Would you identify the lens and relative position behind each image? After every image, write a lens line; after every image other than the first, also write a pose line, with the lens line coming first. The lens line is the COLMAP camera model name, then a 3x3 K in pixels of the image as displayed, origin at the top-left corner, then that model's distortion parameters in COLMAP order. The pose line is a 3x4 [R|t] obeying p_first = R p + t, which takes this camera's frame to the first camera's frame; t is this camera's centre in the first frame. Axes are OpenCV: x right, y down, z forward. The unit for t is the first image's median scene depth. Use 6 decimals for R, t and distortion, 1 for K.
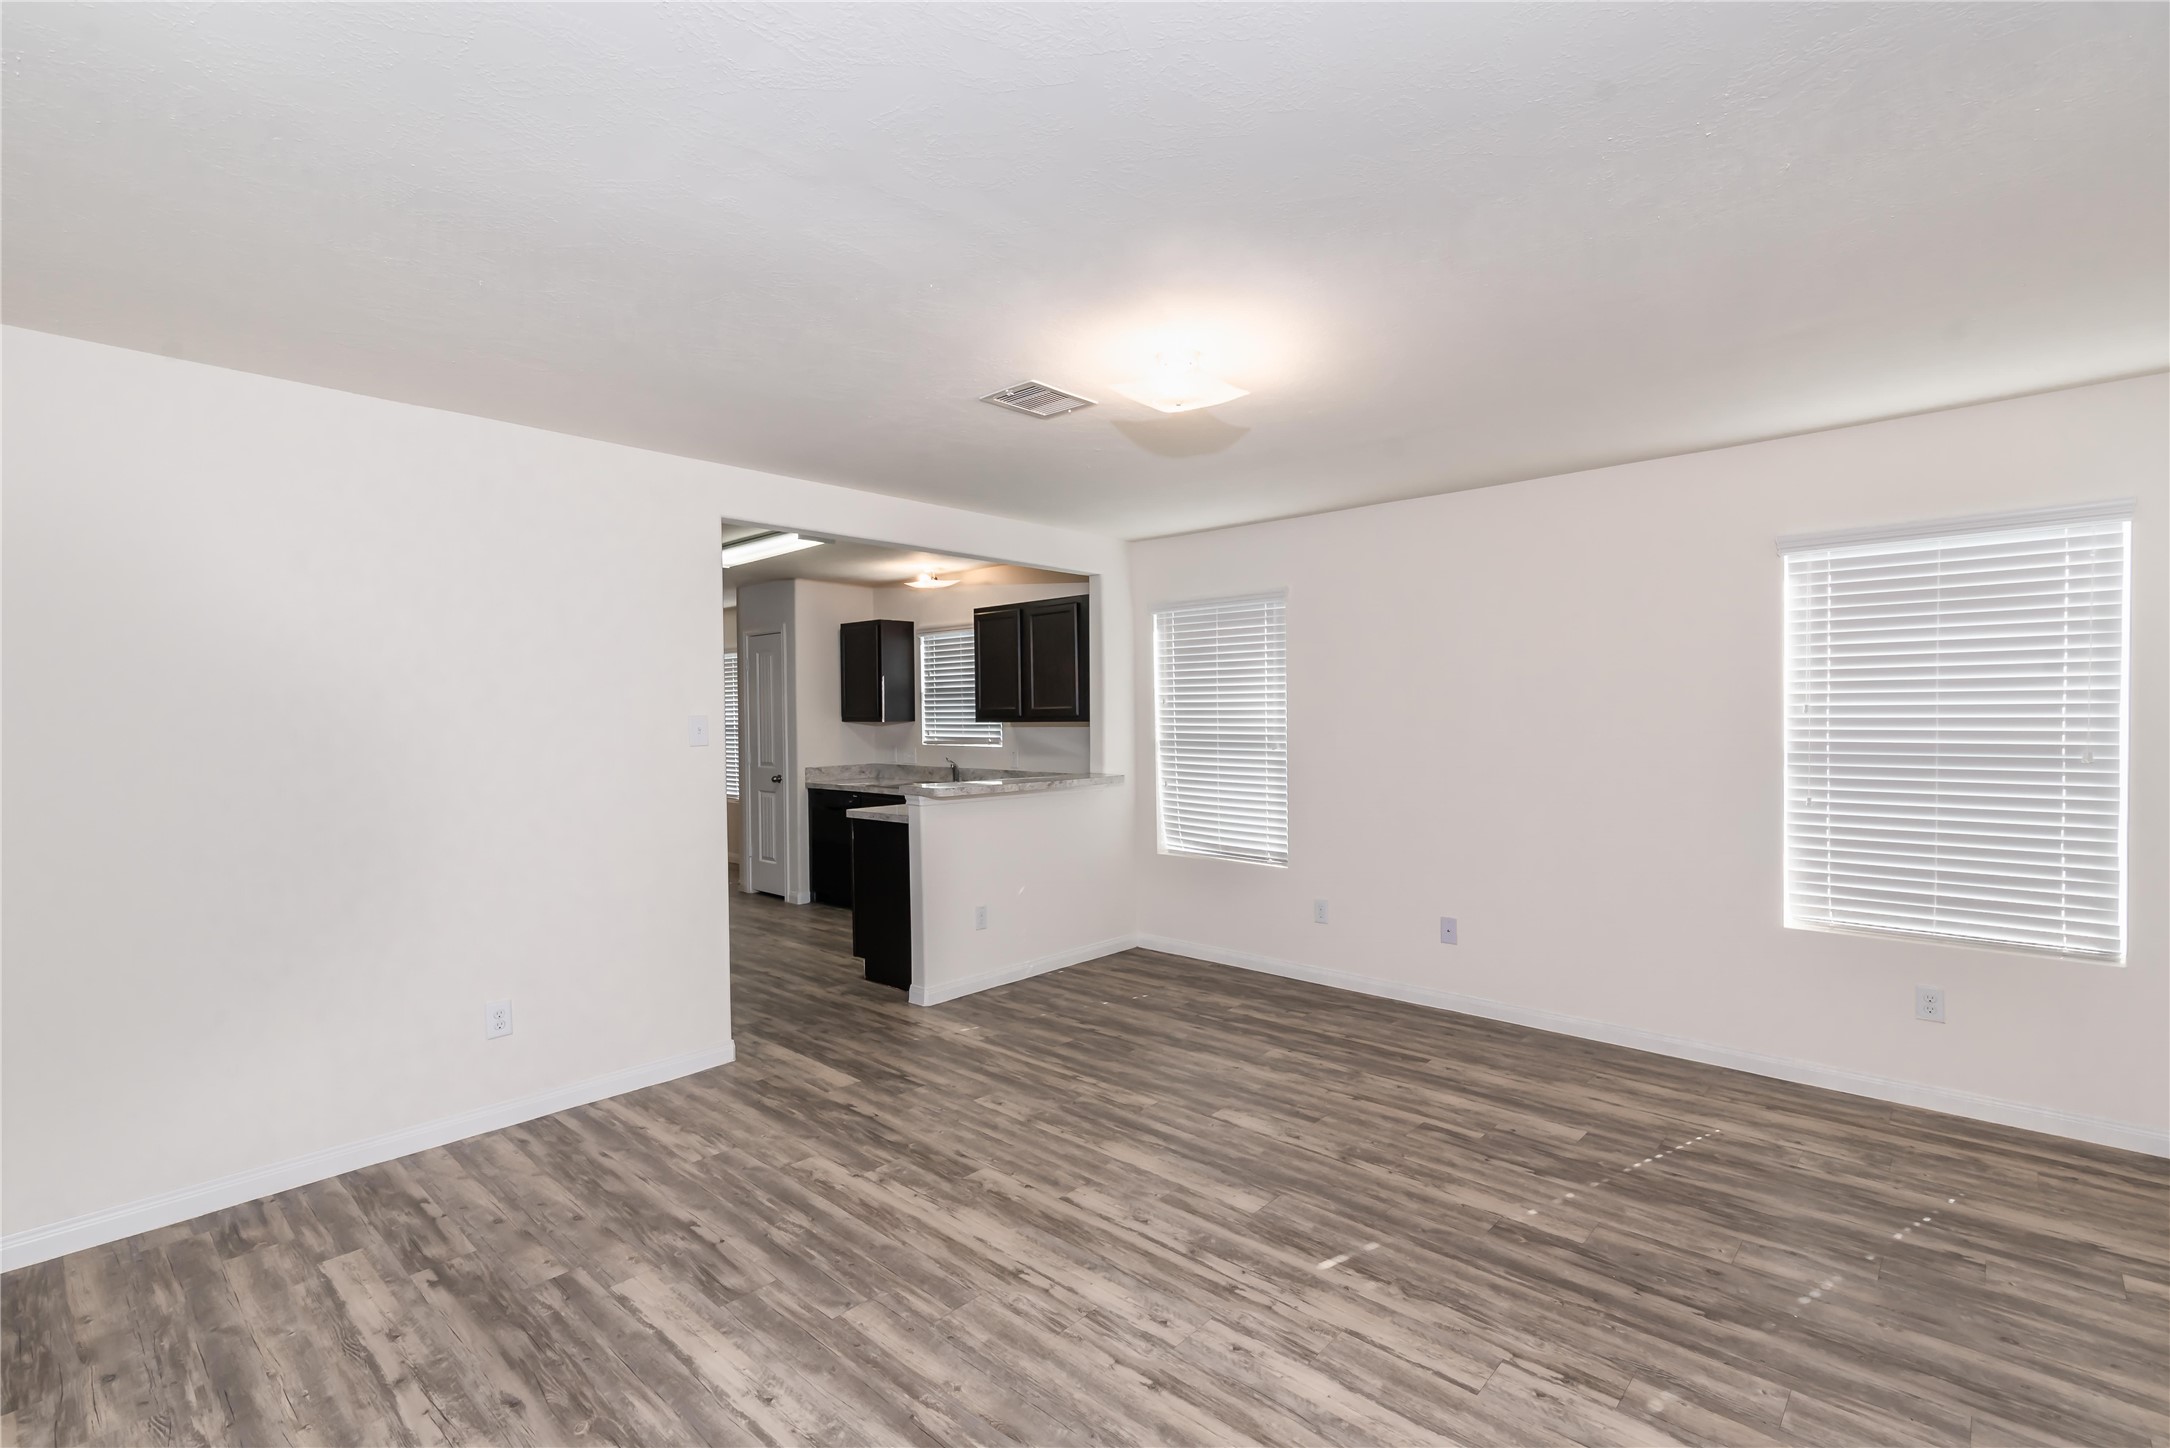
lens RADIAL K [[981.2, 0, 1090.6], [0, 981.2, 720.1], [0, 0, 1]] dist [0.021574, -0.001285]
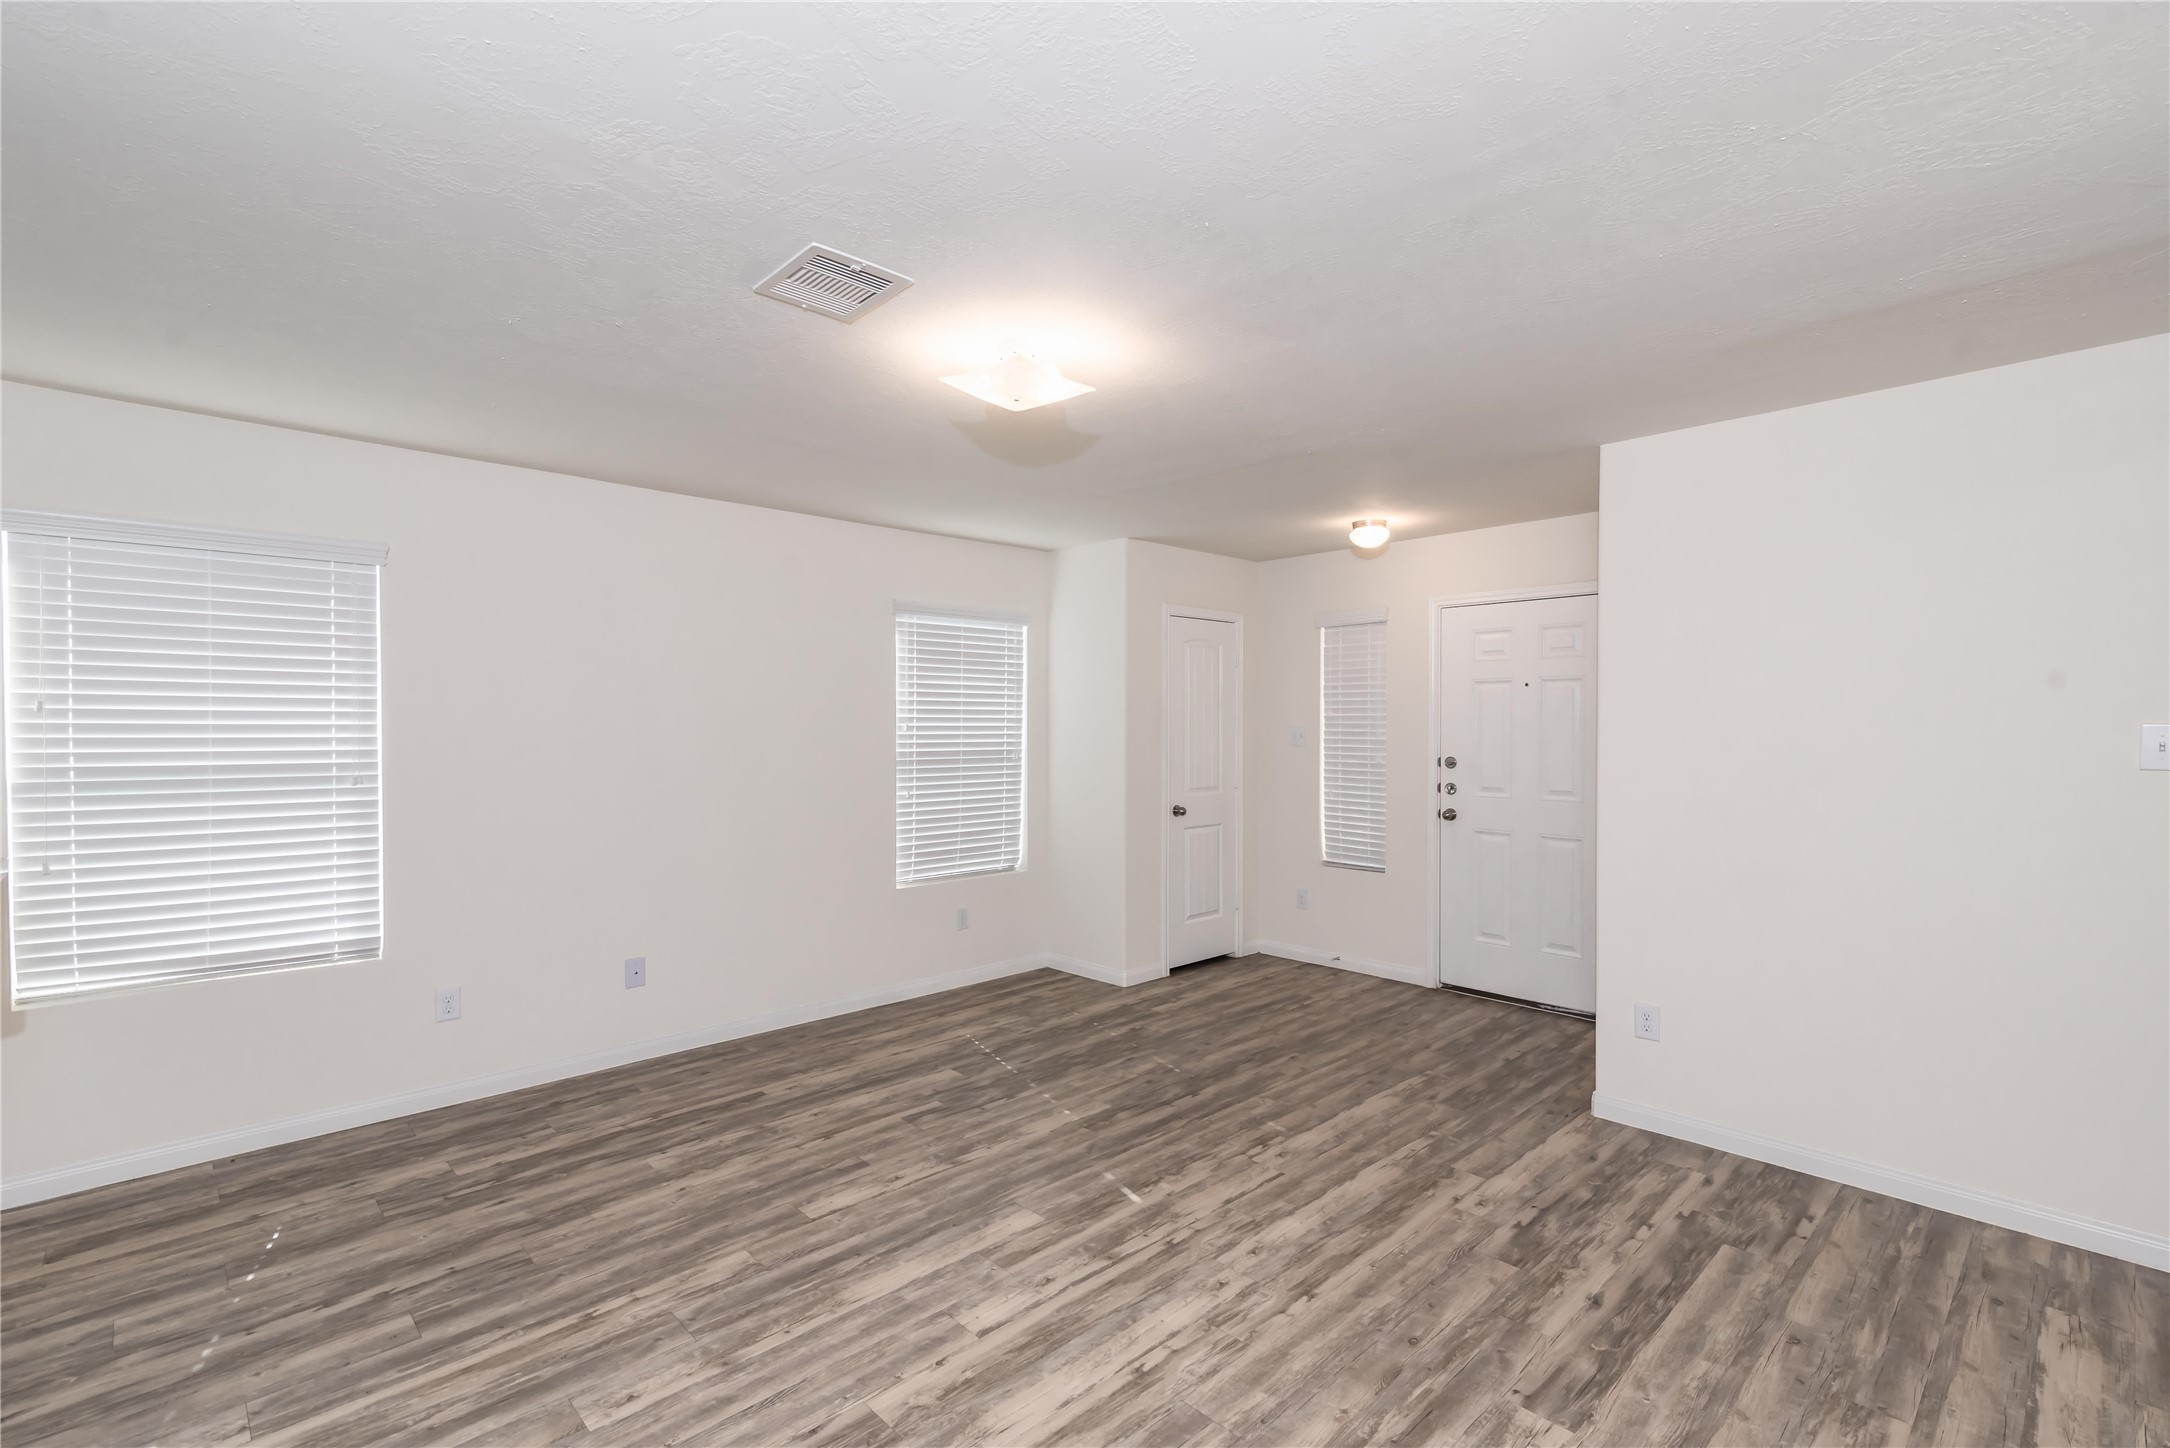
lens RADIAL K [[981.2, 0, 1090.7], [0, 981.2, 724.3], [0, 0, 1]] dist [0.021574, -0.001285]
pose [[0.065577, 0.009803, 0.997799, -0.718248], [0.007922, 0.999915, -0.010345, 0.000094], [-0.997816, 0.008583, 0.065494, 0.743051]]
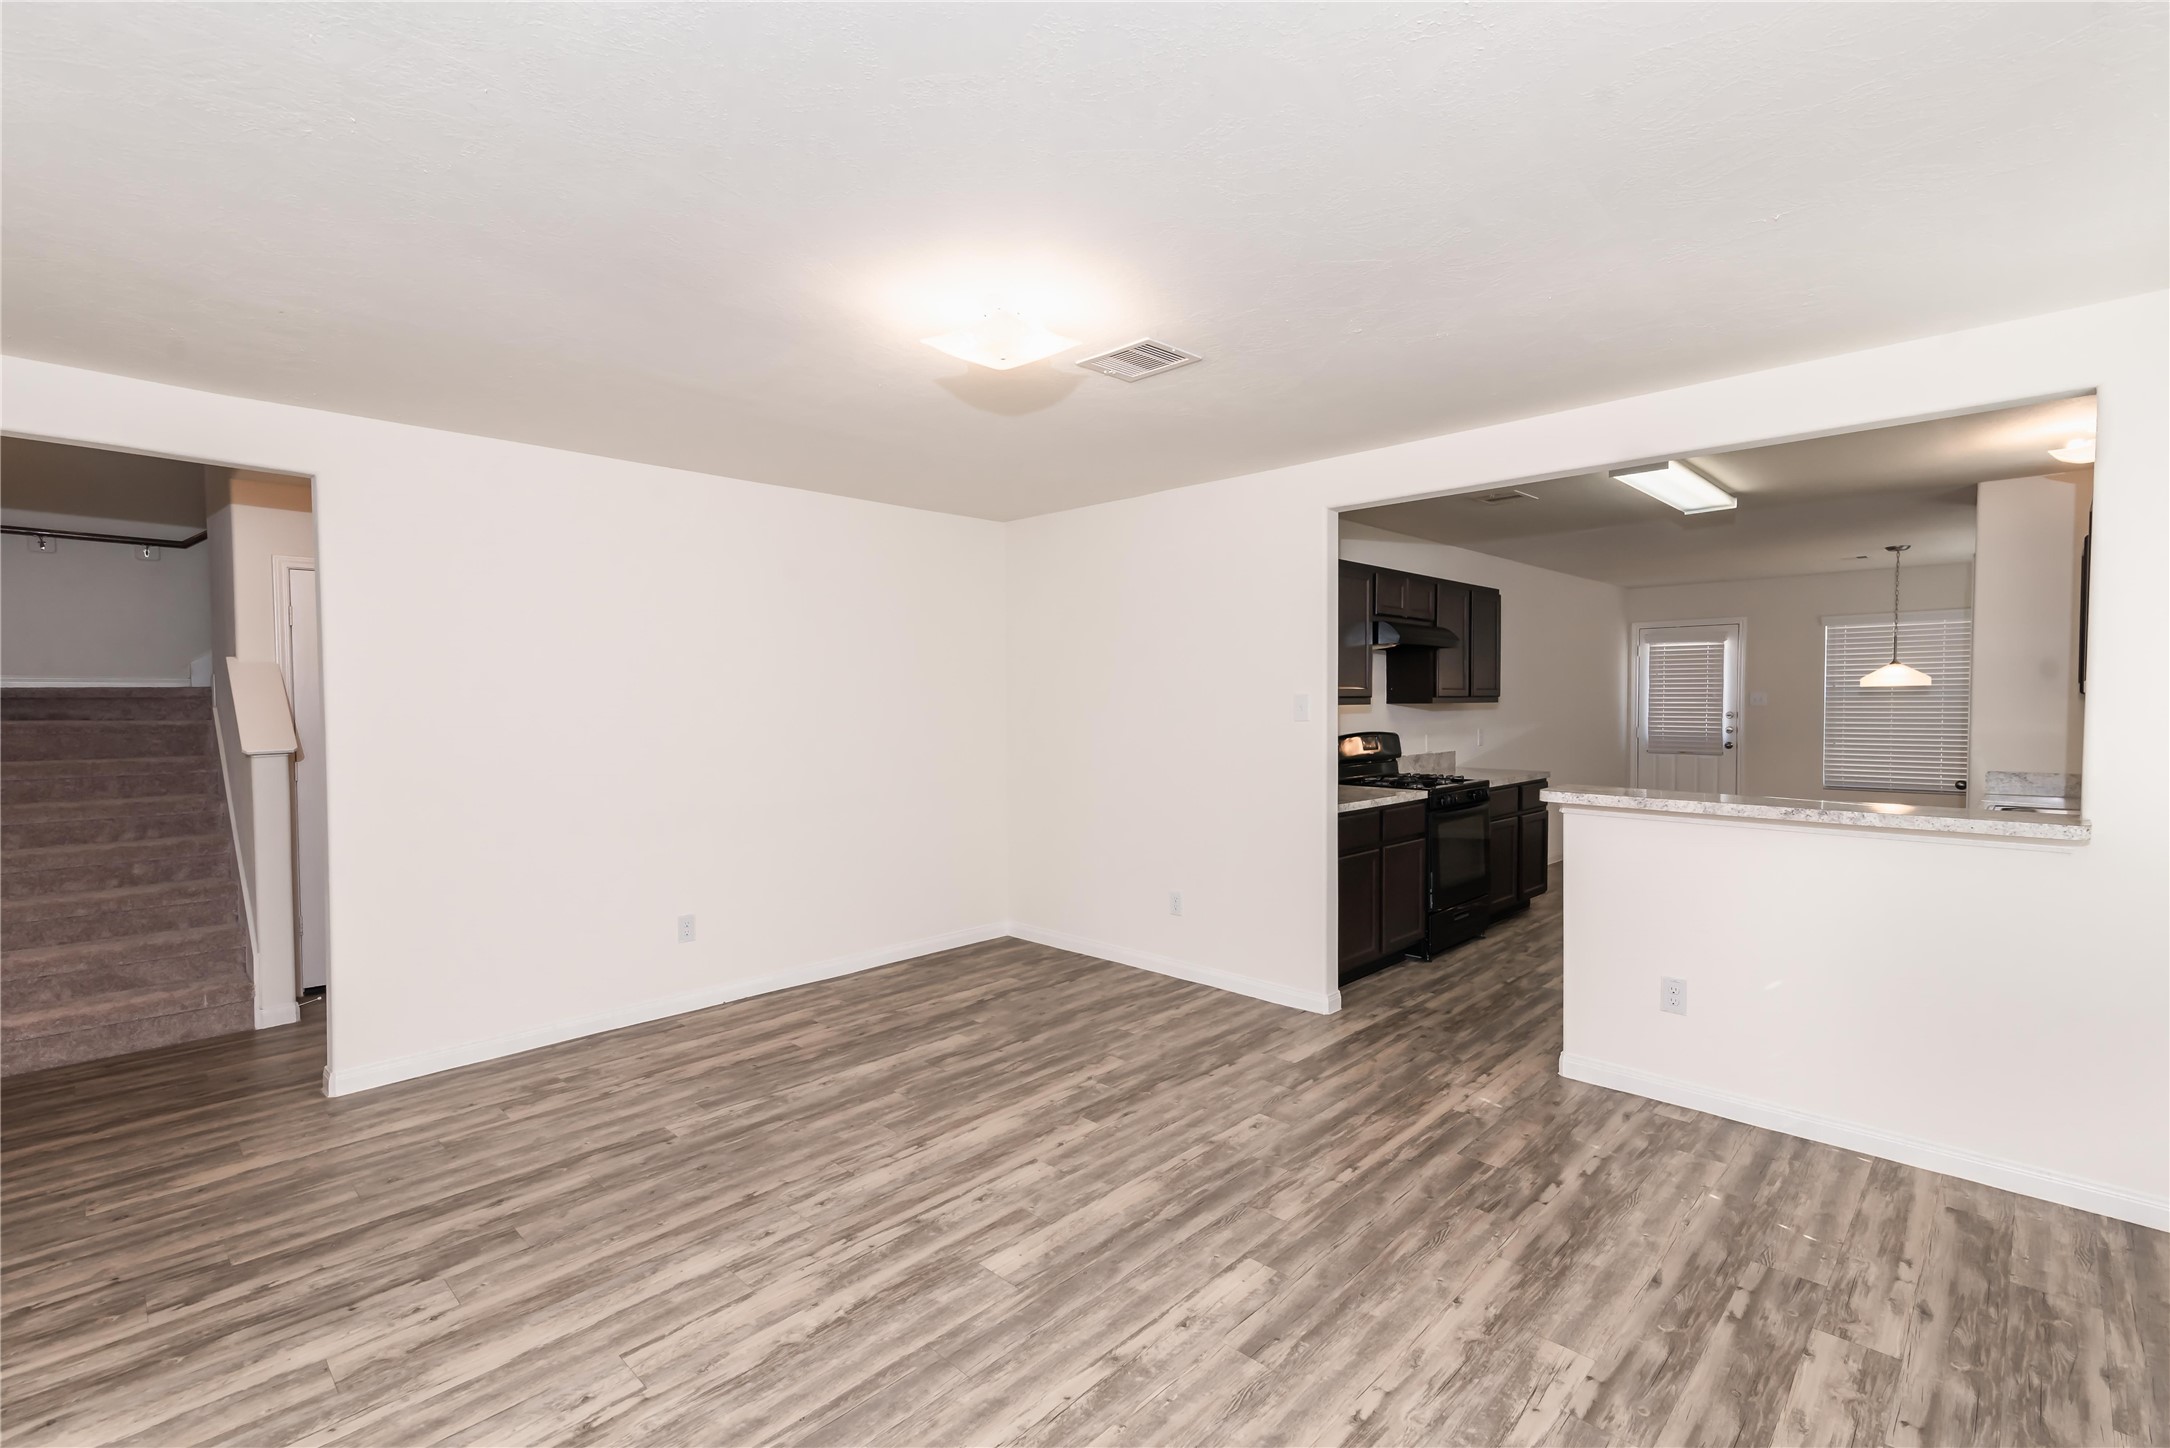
lens RADIAL K [[981.2, 0, 1091.5], [0, 981.2, 722.8], [0, 0, 1]] dist [0.021574, -0.001285]
pose [[-0.029175, 0.034102, -0.998992, 0.864627], [-0.001737, 0.999415, 0.034167, -0.011159], [0.999573, 0.002732, -0.029099, 0.947069]]
